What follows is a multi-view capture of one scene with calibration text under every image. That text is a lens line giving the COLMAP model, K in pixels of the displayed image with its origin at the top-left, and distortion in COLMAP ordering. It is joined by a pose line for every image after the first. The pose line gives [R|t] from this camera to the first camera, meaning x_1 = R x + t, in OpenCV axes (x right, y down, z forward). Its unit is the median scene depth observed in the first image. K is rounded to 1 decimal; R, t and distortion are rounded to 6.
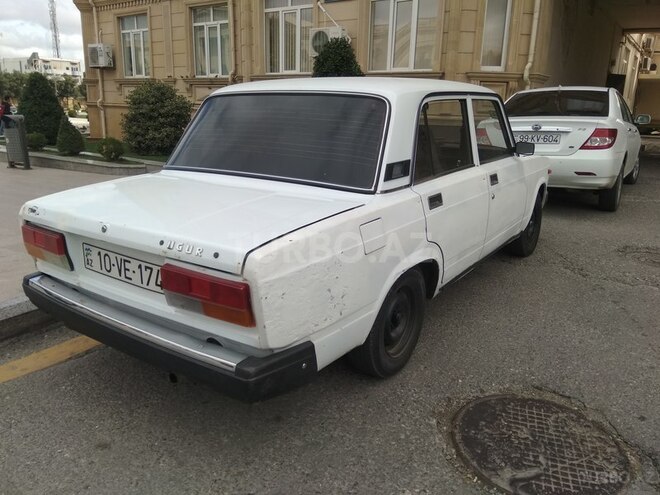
lens RADIAL K [[514.7, 0, 330.7], [0, 514.7, 235.9], [0, 0, 1]] dist [0.078940, -0.138354]
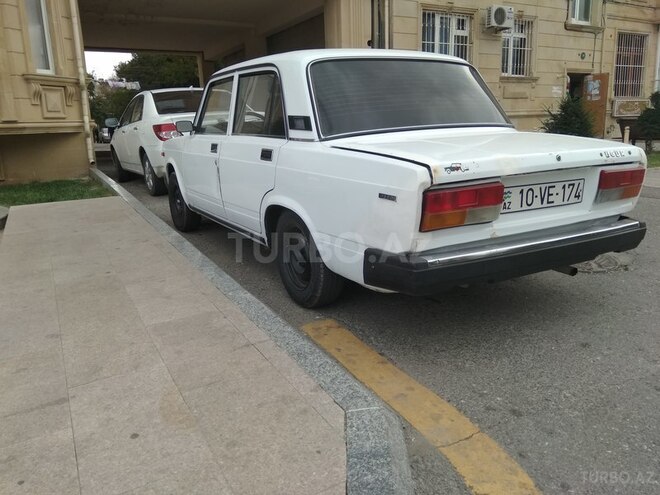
lens RADIAL K [[514.7, 0, 330.7], [0, 514.7, 235.9], [0, 0, 1]] dist [0.078940, -0.138354]
pose [[0.435033, -0.221598, 0.872720, -1.597278], [0.255893, 0.959705, 0.116128, -0.103588], [-0.863287, 0.172804, 0.474209, 0.876669]]
